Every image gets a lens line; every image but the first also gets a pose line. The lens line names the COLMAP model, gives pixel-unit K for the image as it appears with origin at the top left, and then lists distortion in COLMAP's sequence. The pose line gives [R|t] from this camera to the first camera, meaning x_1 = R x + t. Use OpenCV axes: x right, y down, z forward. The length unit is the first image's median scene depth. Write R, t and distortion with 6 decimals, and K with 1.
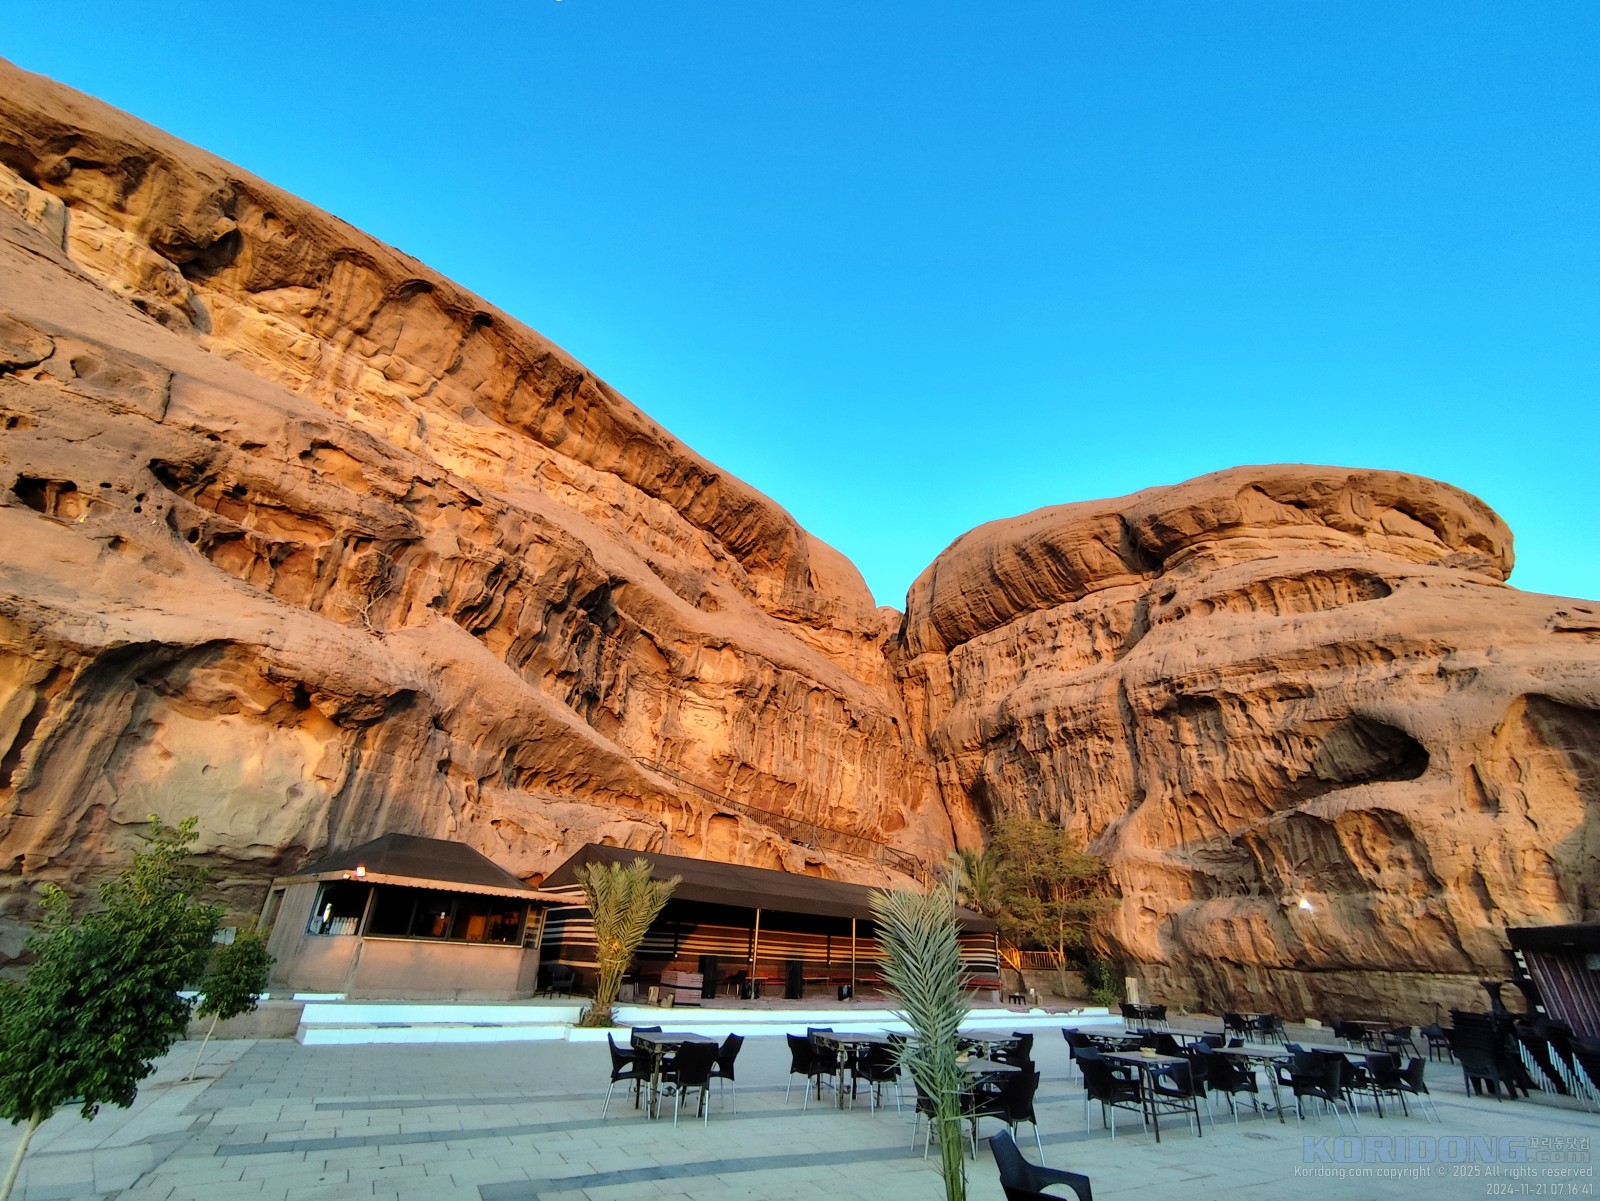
lens RADIAL K [[745.5, 0, 750.6], [0, 745.5, 605.0], [0, 0, 1]] dist [-0.058681, 0.036074]
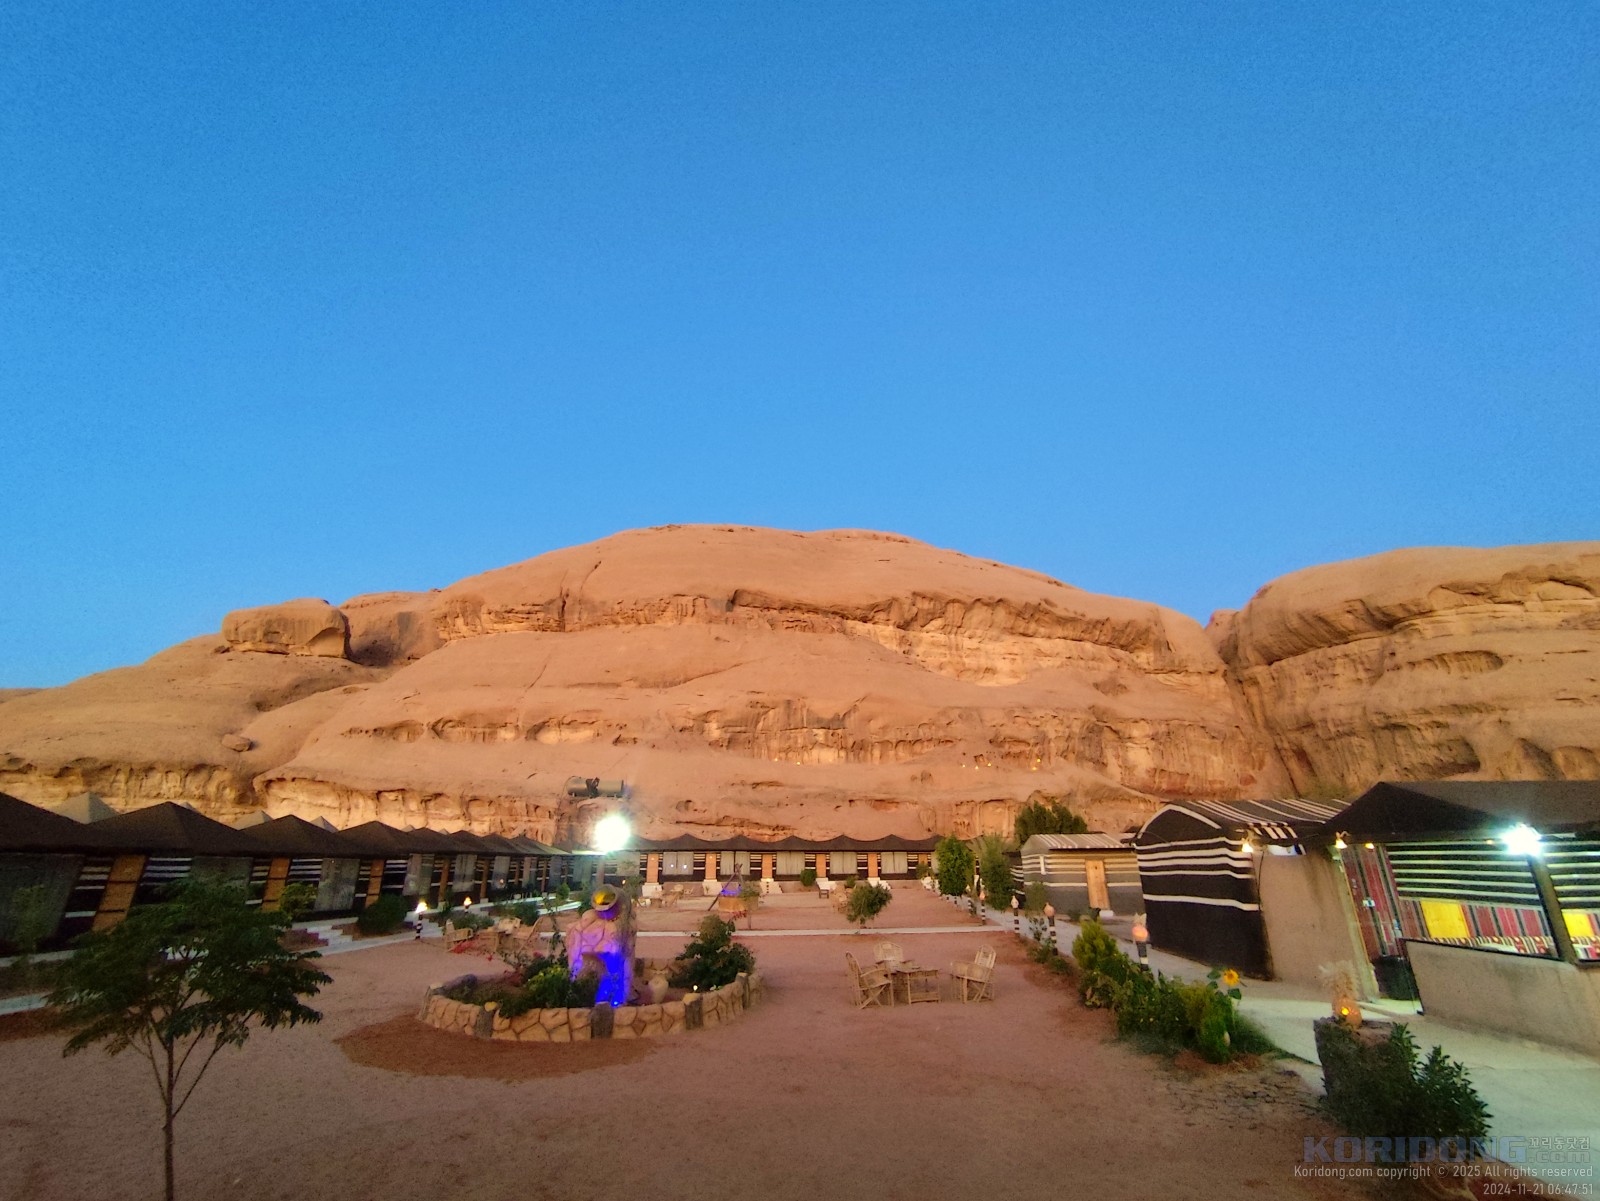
lens RADIAL K [[692.9, 0, 794.0], [0, 692.9, 597.0], [0, 0, 1]] dist [-0.000525, 0.000437]
pose [[0.900392, -0.200830, -0.385955, -0.086467], [0.234615, 0.971182, 0.041980, -0.577202], [0.366402, -0.128349, 0.921562, -1.138964]]
